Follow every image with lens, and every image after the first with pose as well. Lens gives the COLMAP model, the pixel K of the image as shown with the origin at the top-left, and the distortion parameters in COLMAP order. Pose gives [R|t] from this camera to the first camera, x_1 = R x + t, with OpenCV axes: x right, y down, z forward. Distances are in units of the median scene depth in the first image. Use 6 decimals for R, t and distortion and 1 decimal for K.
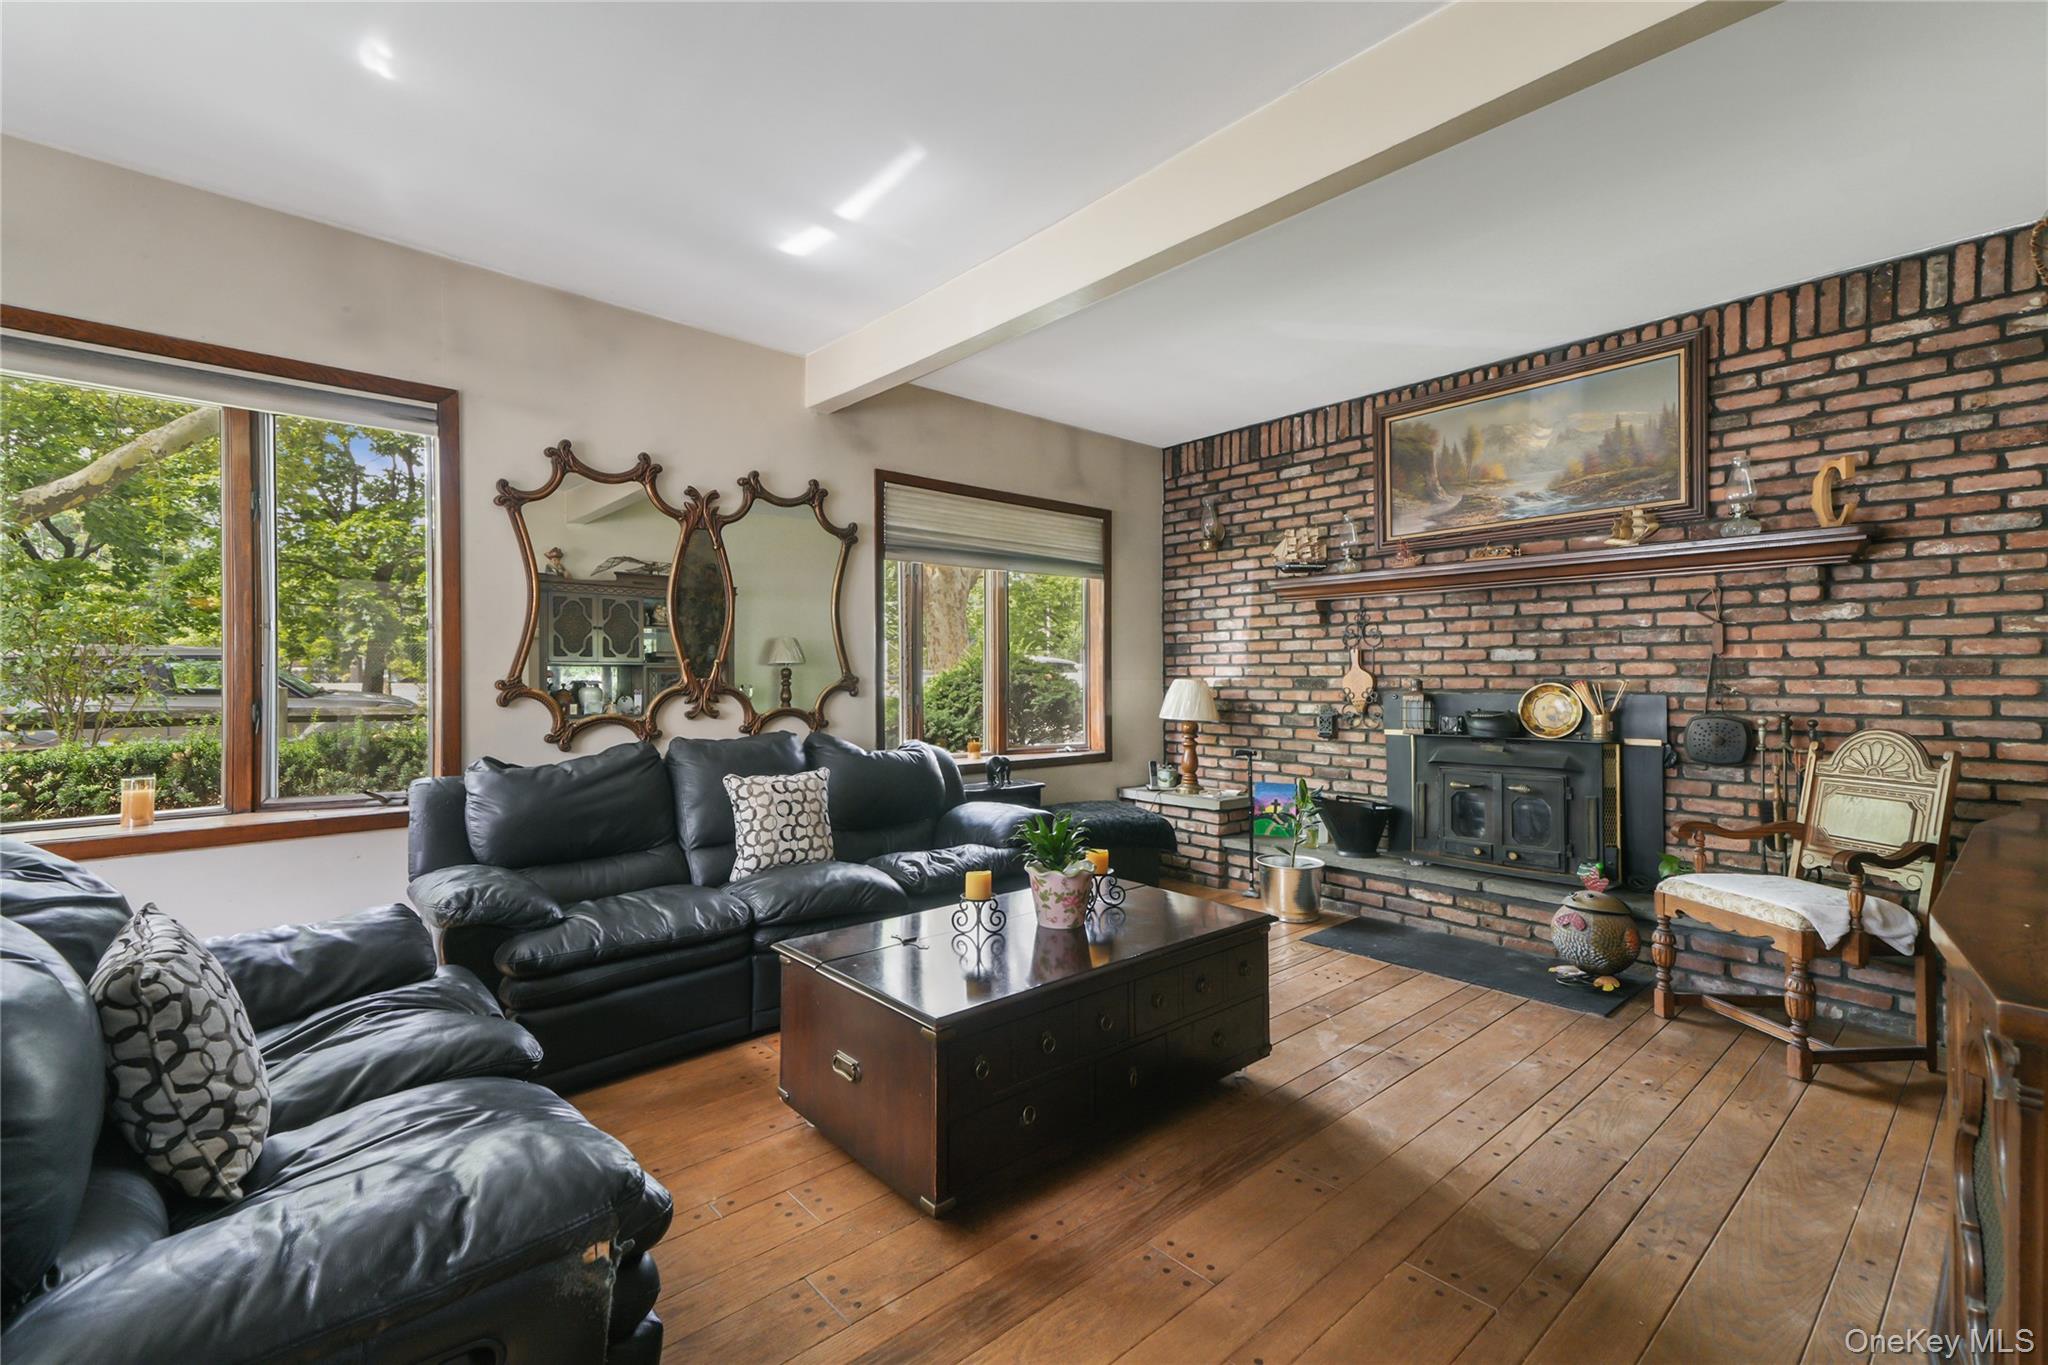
lens RADIAL K [[860.0, 0, 1004.6], [0, 860.0, 675.0], [0, 0, 1]] dist [0.022700, -0.001392]
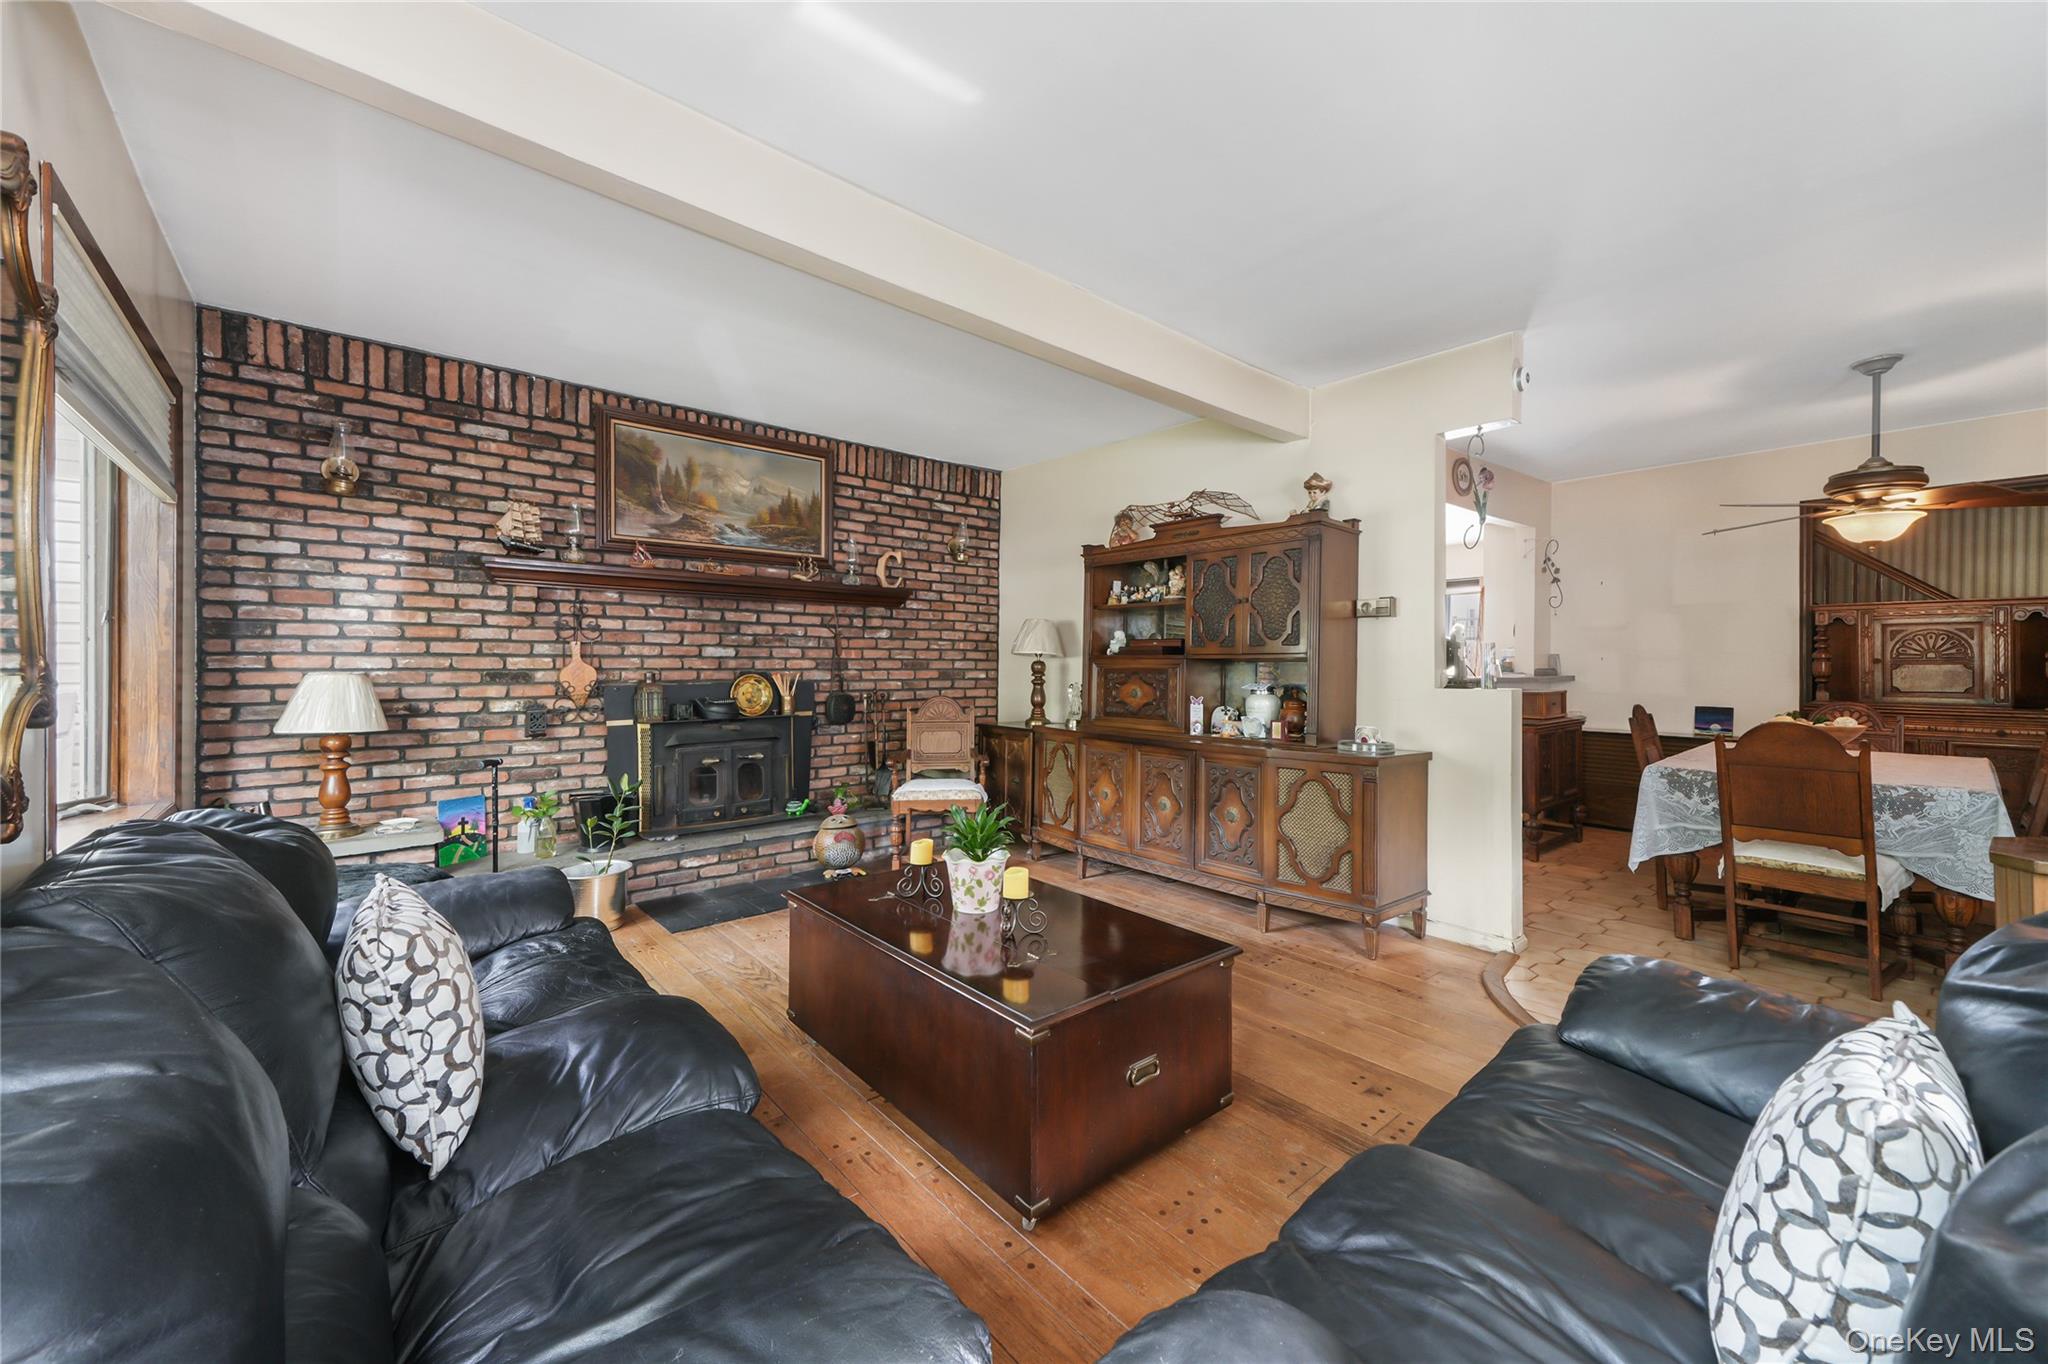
lens RADIAL K [[787.1, 0, 1010.1], [0, 787.1, 662.1], [0, 0, 1]] dist [0.030393, -0.003552]
pose [[0.022201, 0.007530, 0.999725, -0.509719], [-0.002675, 0.999969, -0.007472, -0.001203], [-0.999750, -0.002509, 0.022220, 0.524014]]
